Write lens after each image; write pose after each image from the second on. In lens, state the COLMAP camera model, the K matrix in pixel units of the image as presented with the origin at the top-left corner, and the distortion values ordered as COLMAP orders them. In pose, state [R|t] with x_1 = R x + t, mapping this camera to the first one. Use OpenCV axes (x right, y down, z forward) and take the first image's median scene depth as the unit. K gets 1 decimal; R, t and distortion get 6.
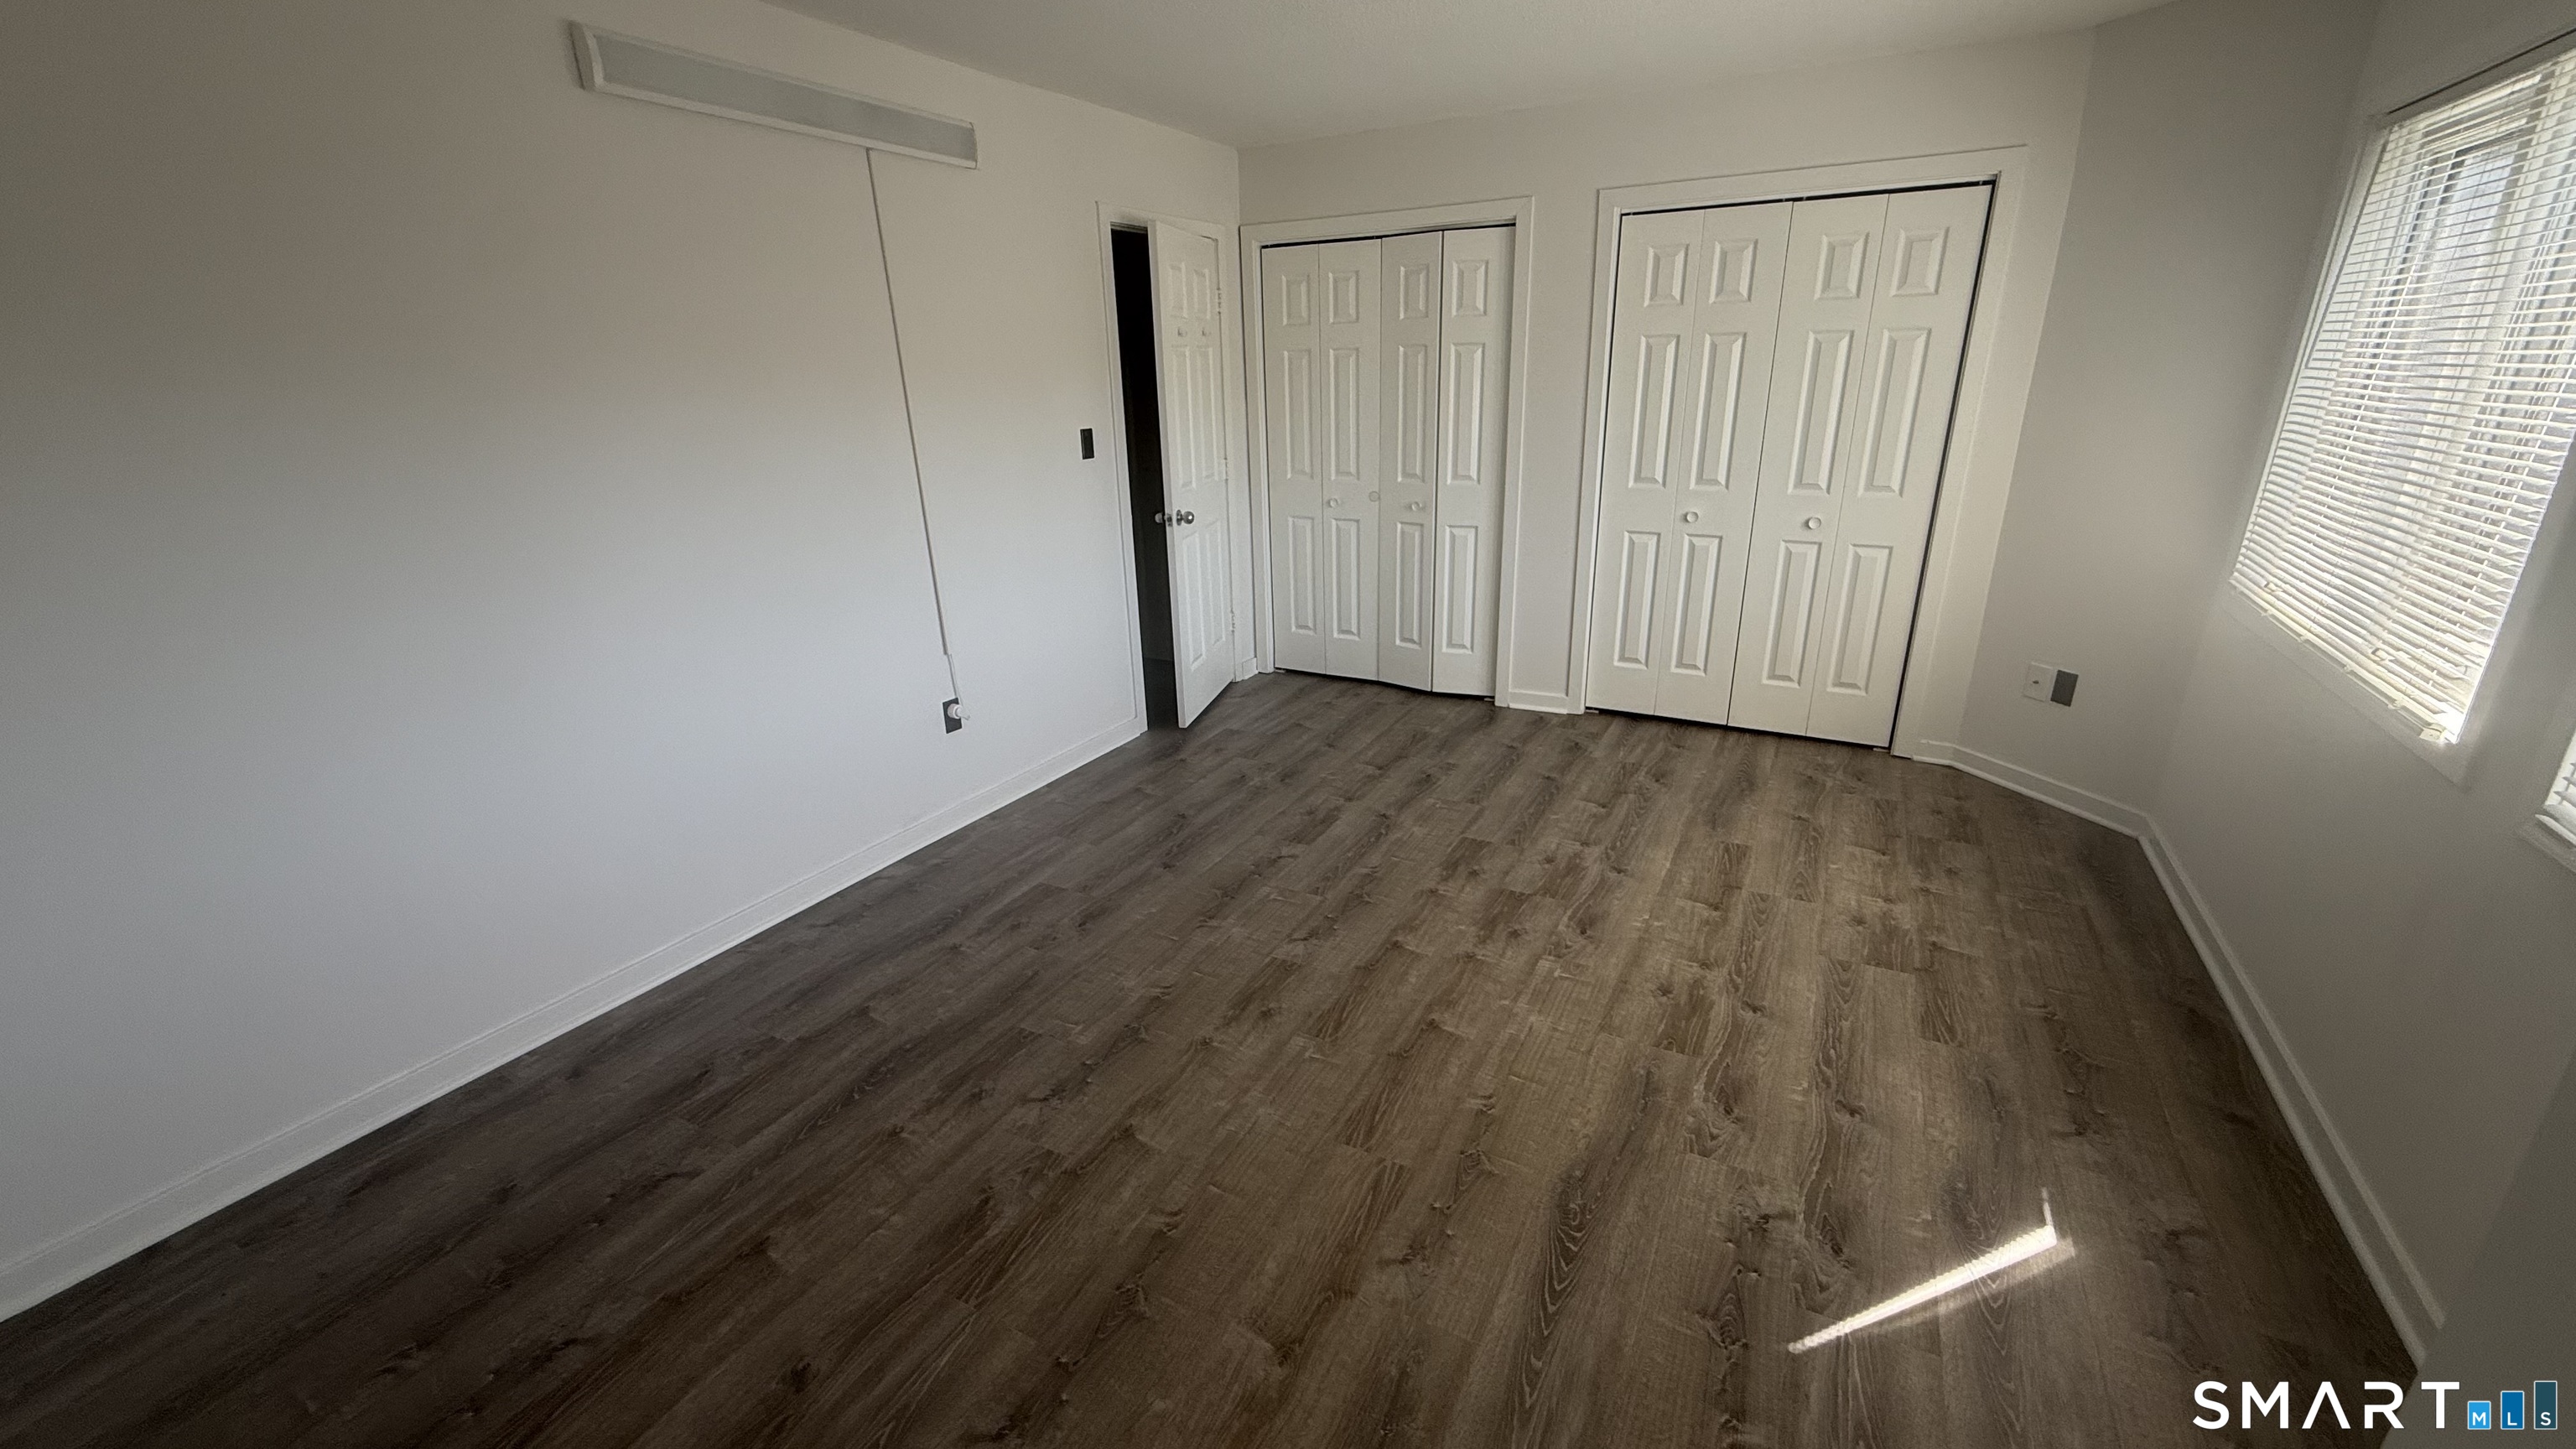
lens RADIAL K [[1020.7, 0, 1287.0], [0, 1020.7, 728.0], [0, 0, 1]] dist [-0.001556, 0.000200]
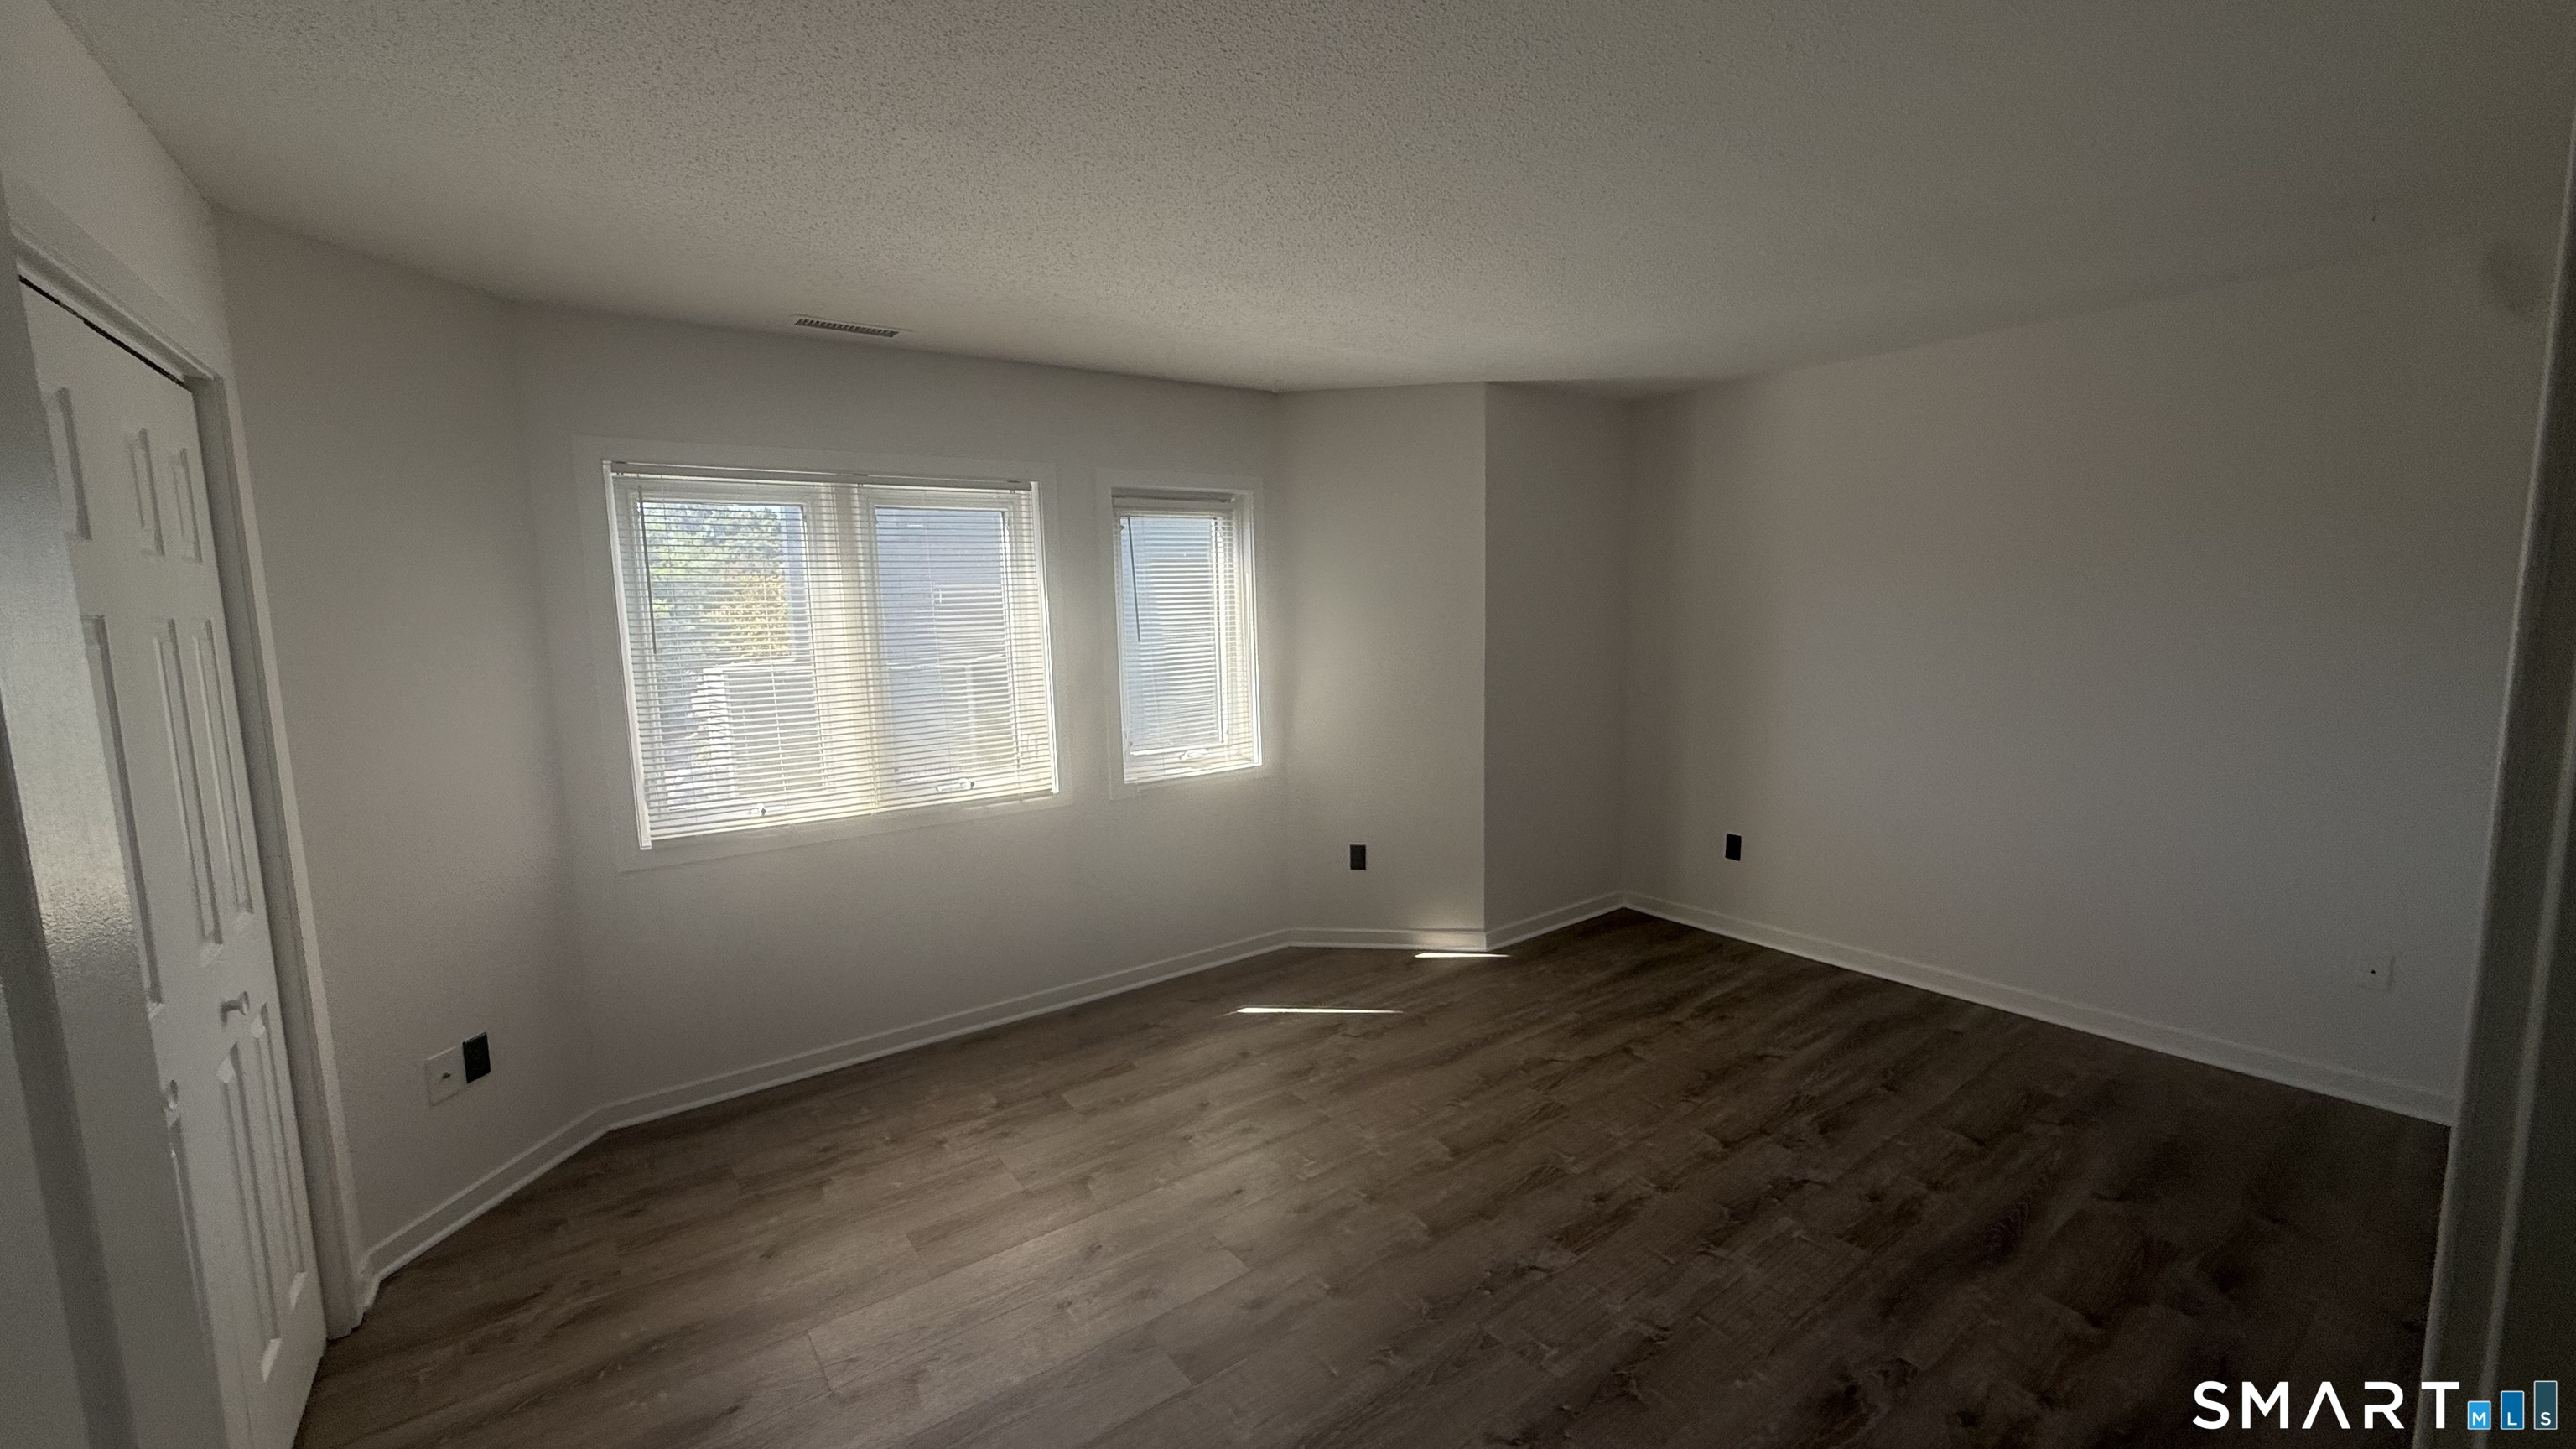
lens RADIAL K [[1020.7, 0, 1283.9], [0, 1020.7, 721.7], [0, 0, 1]] dist [-0.001556, 0.000200]
pose [[-0.901590, -0.006603, 0.432542, -0.182884], [0.188524, 0.893942, 0.406604, -0.665443], [-0.389352, 0.448135, -0.804724, 1.806852]]
